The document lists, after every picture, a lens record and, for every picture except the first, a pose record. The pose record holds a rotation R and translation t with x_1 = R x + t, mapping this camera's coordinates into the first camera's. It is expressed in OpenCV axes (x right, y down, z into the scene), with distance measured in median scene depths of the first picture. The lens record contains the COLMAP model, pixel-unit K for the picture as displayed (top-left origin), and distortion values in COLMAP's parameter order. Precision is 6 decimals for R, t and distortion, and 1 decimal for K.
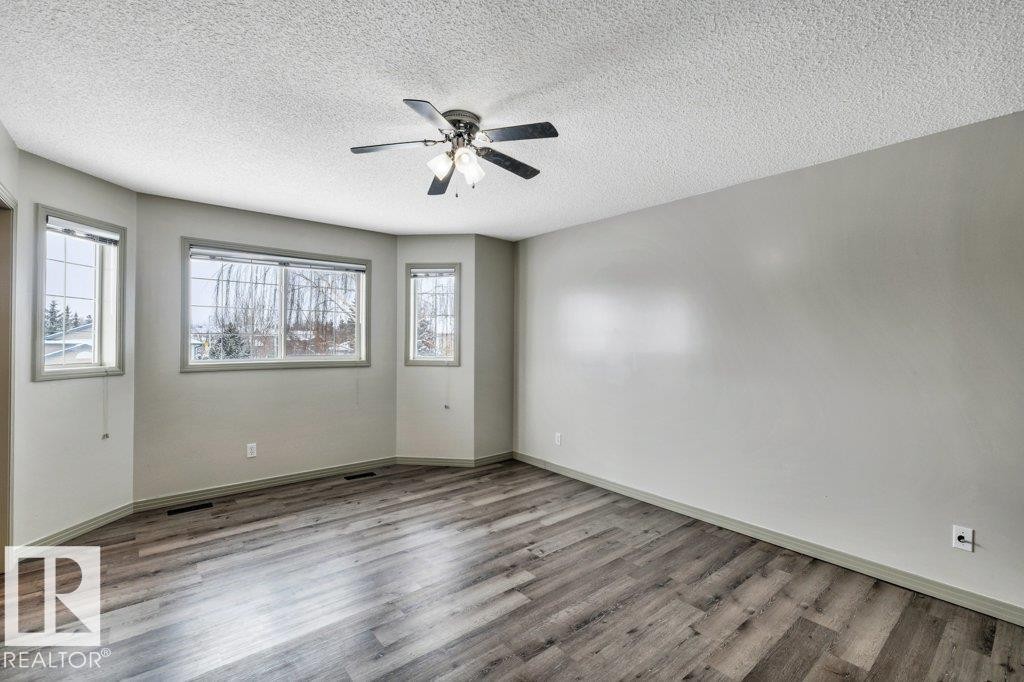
lens RADIAL K [[432.6, 0, 507.3], [0, 432.6, 341.6], [0, 0, 1]] dist [-0.001443, -0.000387]
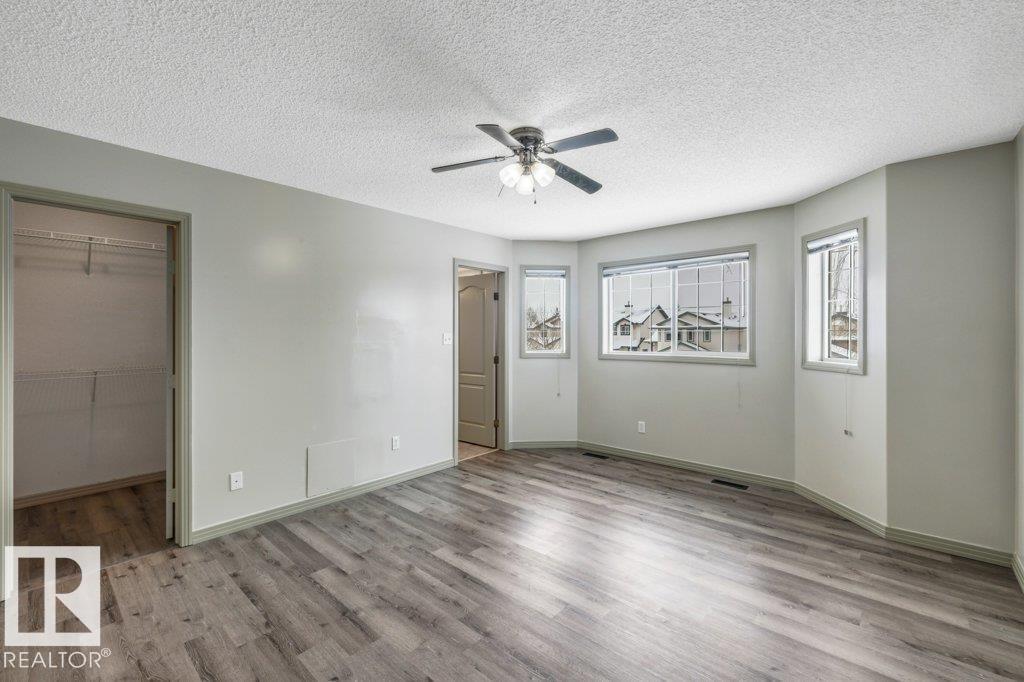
lens RADIAL K [[432.6, 0, 507.7], [0, 432.6, 338.6], [0, 0, 1]] dist [-0.001443, -0.000387]
pose [[0.160753, 0.004514, -0.986984, 0.541389], [-0.000562, 0.999990, 0.004482, -0.001743], [0.986995, -0.000166, 0.160754, 0.432156]]
